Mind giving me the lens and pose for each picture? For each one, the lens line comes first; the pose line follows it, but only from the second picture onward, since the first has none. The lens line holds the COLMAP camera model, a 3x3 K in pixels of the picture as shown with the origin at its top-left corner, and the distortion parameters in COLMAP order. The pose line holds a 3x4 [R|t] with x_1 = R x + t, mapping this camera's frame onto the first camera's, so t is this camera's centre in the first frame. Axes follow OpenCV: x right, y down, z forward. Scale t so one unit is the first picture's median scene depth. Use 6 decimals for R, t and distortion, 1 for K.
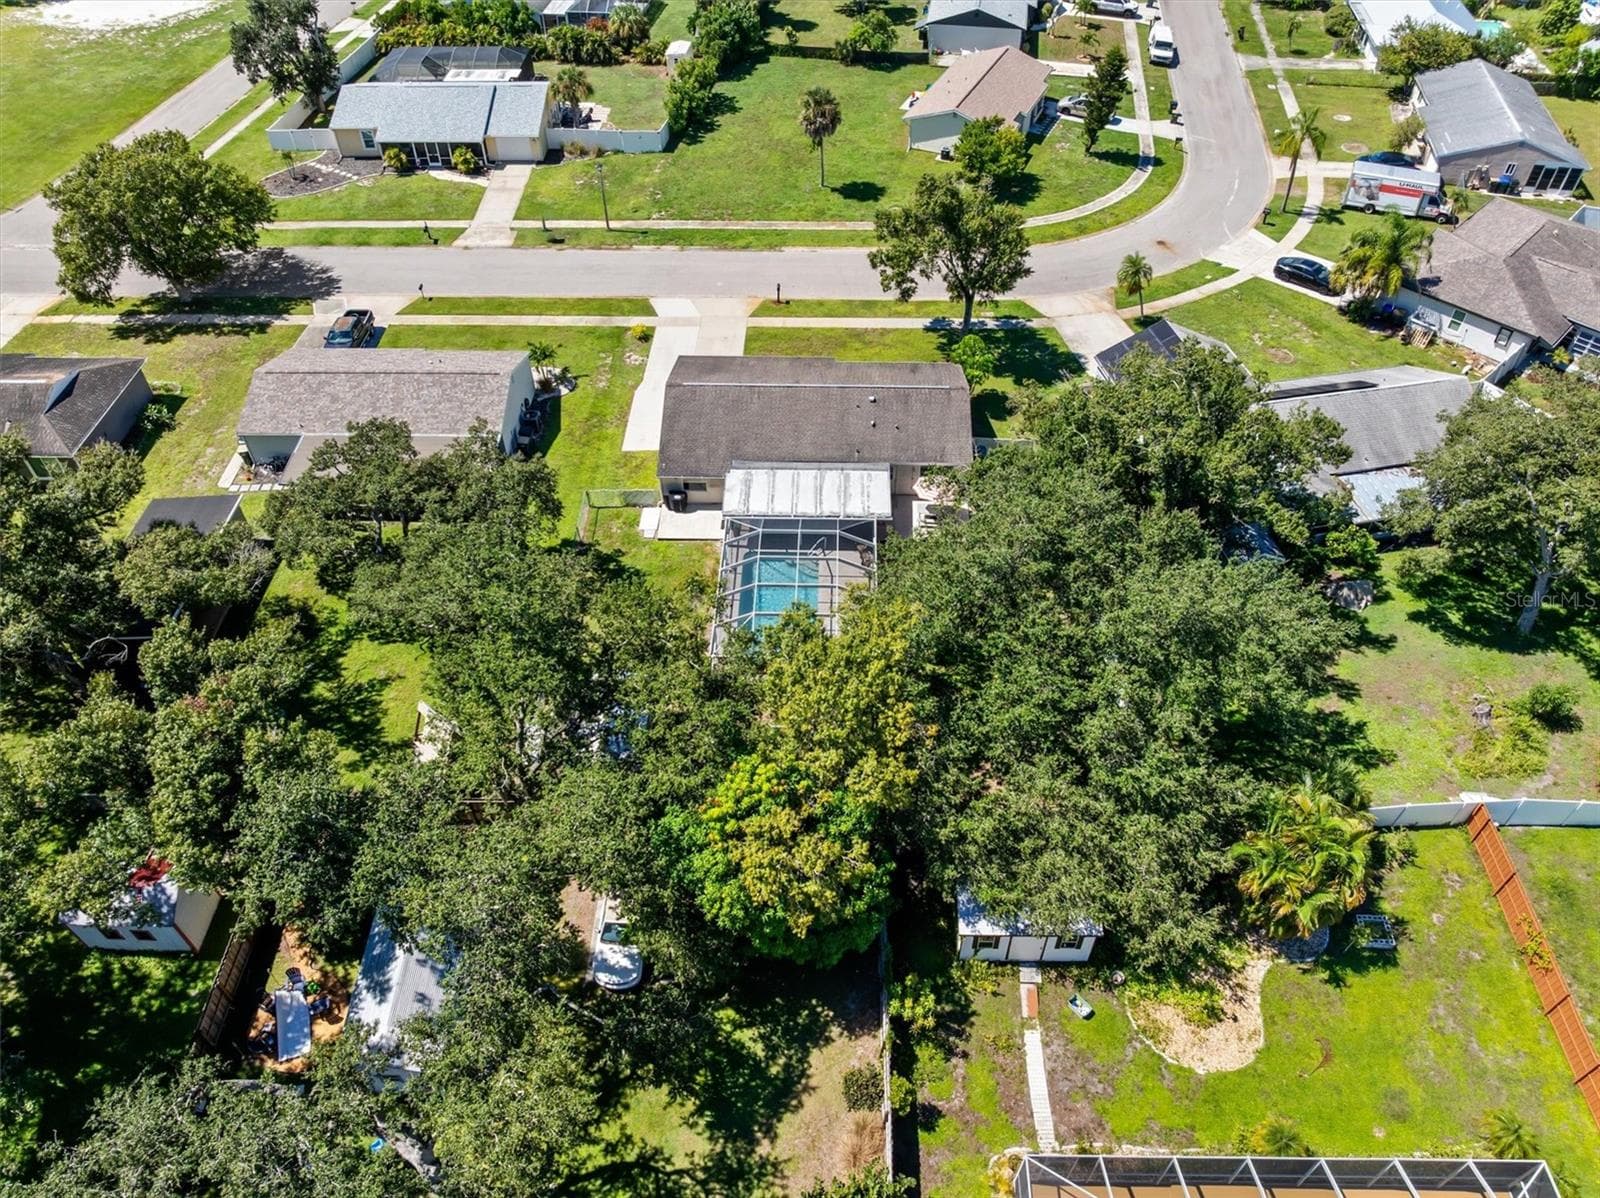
lens RADIAL K [[1121.5, 0, 806.8], [0, 1121.5, 595.8], [0, 0, 1]] dist [-0.070945, 0.048794]
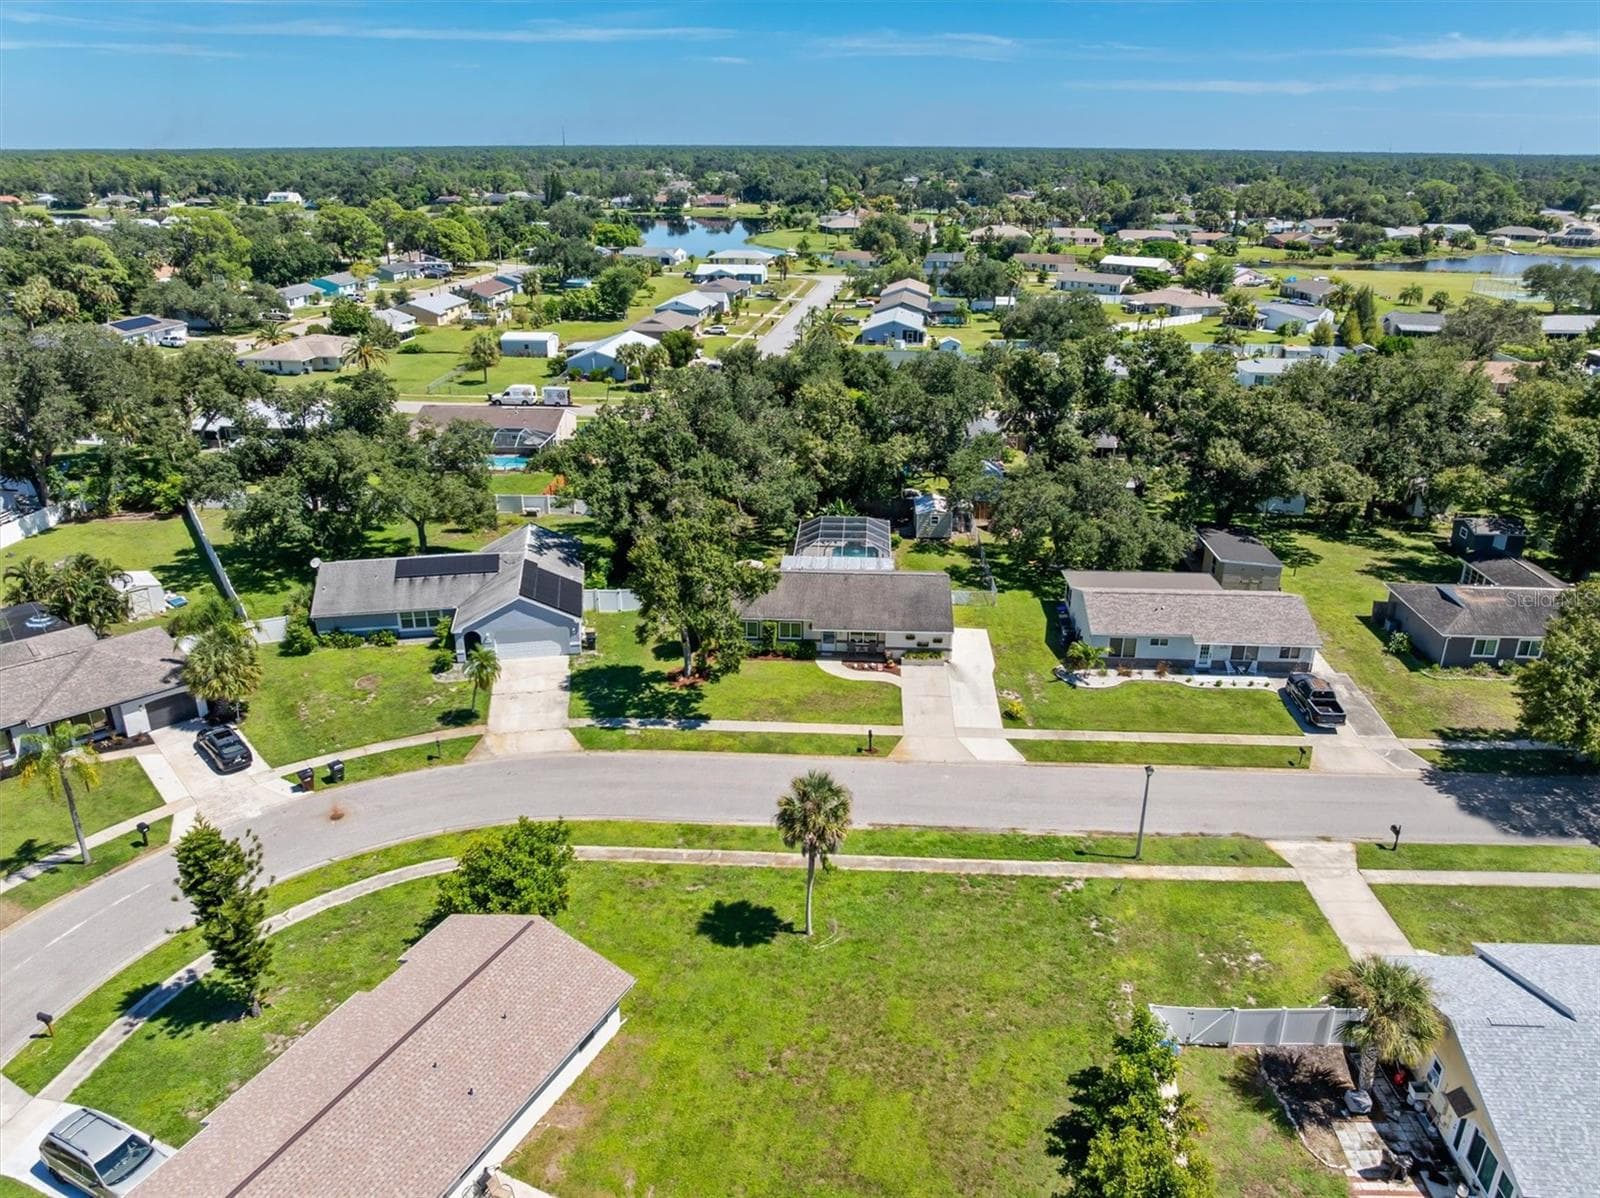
lens RADIAL K [[1121.5, 0, 806.8], [0, 1121.5, 595.8], [0, 0, 1]] dist [-0.070945, 0.048794]
pose [[-0.999669, -0.010392, 0.023542, 0.003177], [0.017838, 0.379536, 0.925005, -0.924318], [-0.018548, 0.925119, -0.379225, 1.023570]]
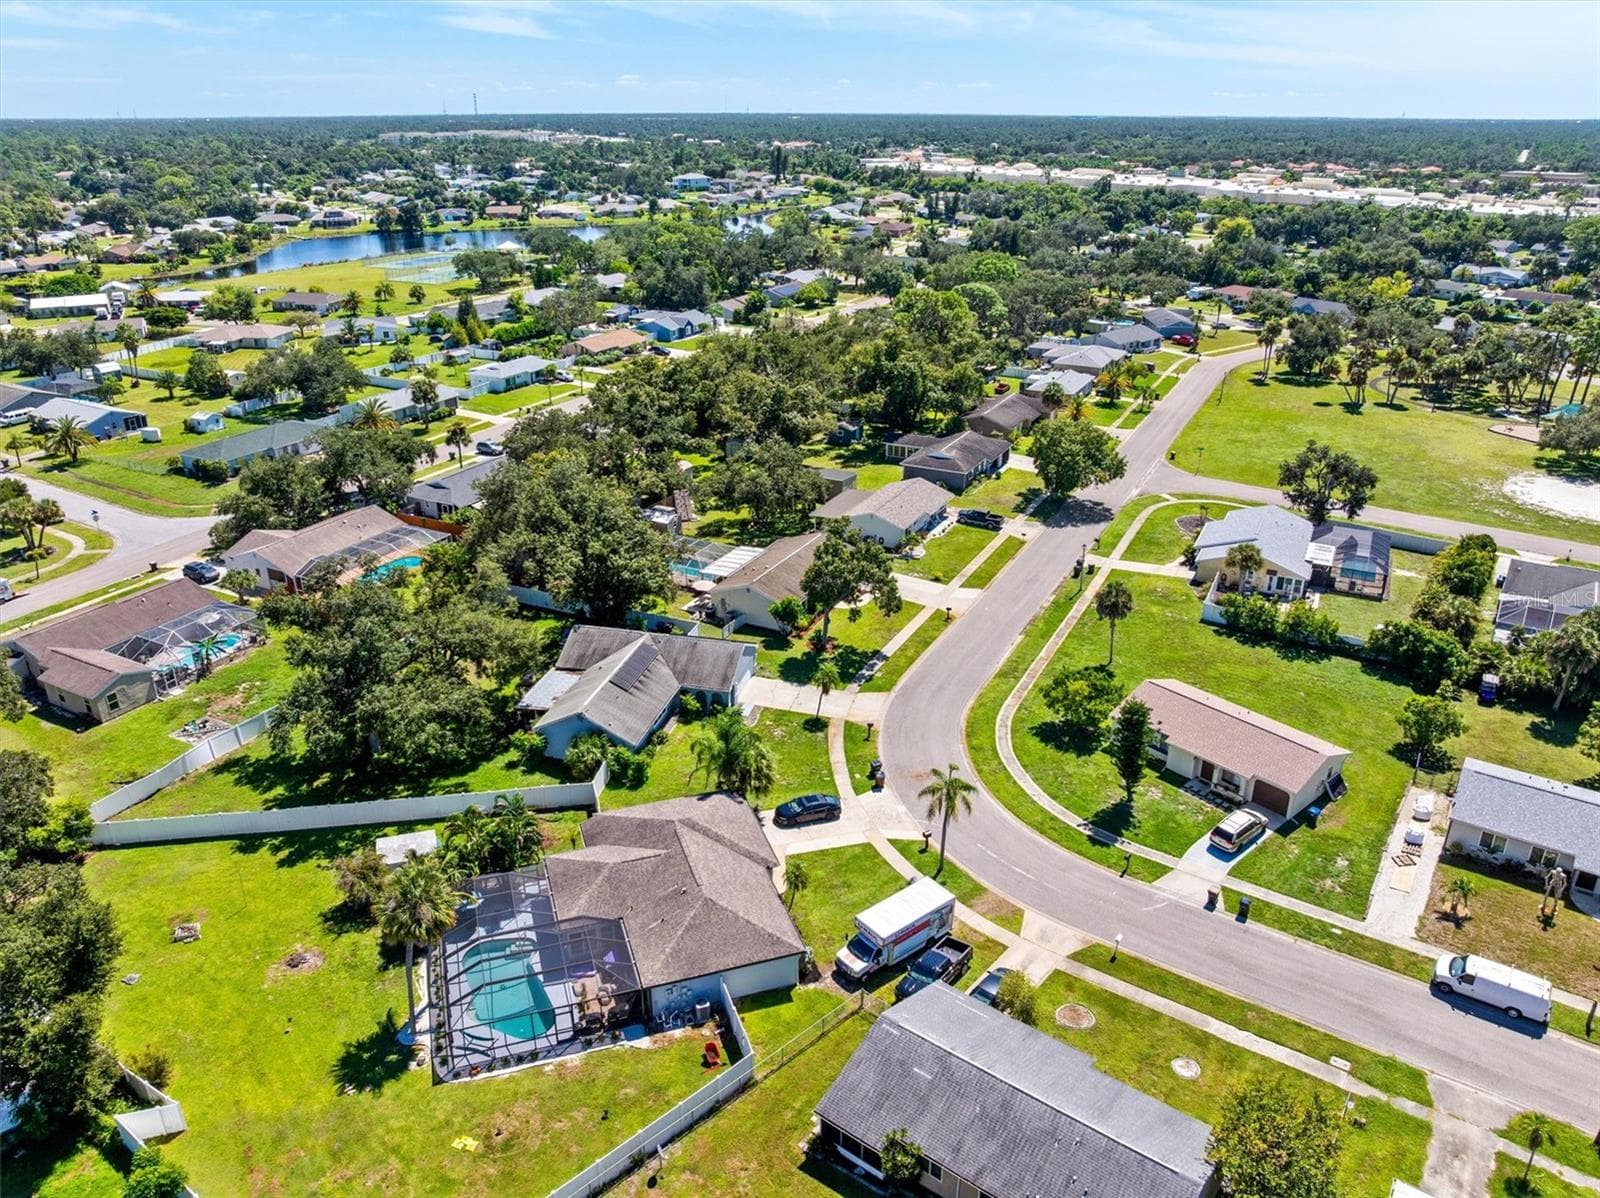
lens RADIAL K [[1118.0, 0, 805.4], [0, 1118.0, 592.6], [0, 0, 1]] dist [-0.039667, 0.002723]
pose [[-0.435704, 0.359662, -0.825109, 1.053824], [-0.642965, 0.517142, 0.564943, -0.832637], [0.629887, 0.776664, 0.005929, 0.713934]]
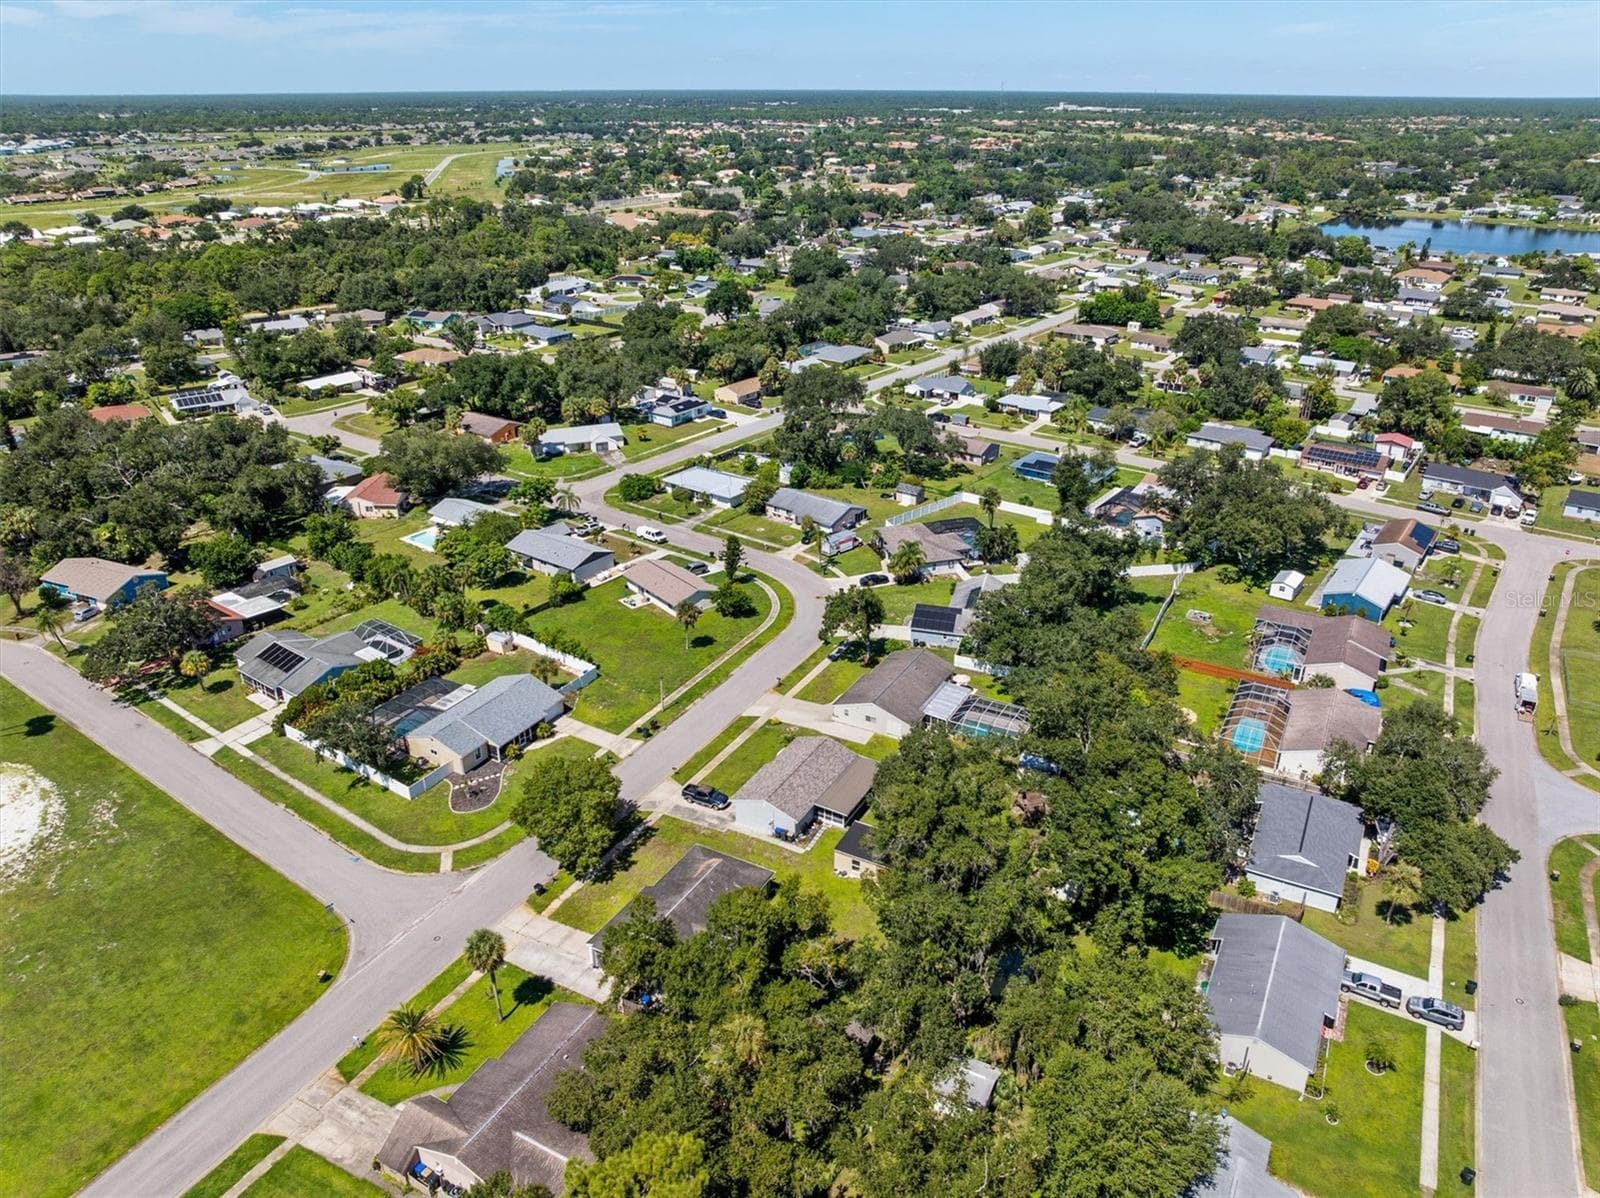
lens RADIAL K [[1118.0, 0, 805.4], [0, 1118.0, 592.6], [0, 0, 1]] dist [-0.039667, 0.002723]
pose [[0.454835, -0.364584, 0.812529, -1.322452], [0.634203, 0.773124, -0.008110, -0.292878], [-0.625229, 0.518997, 0.582864, -0.237865]]
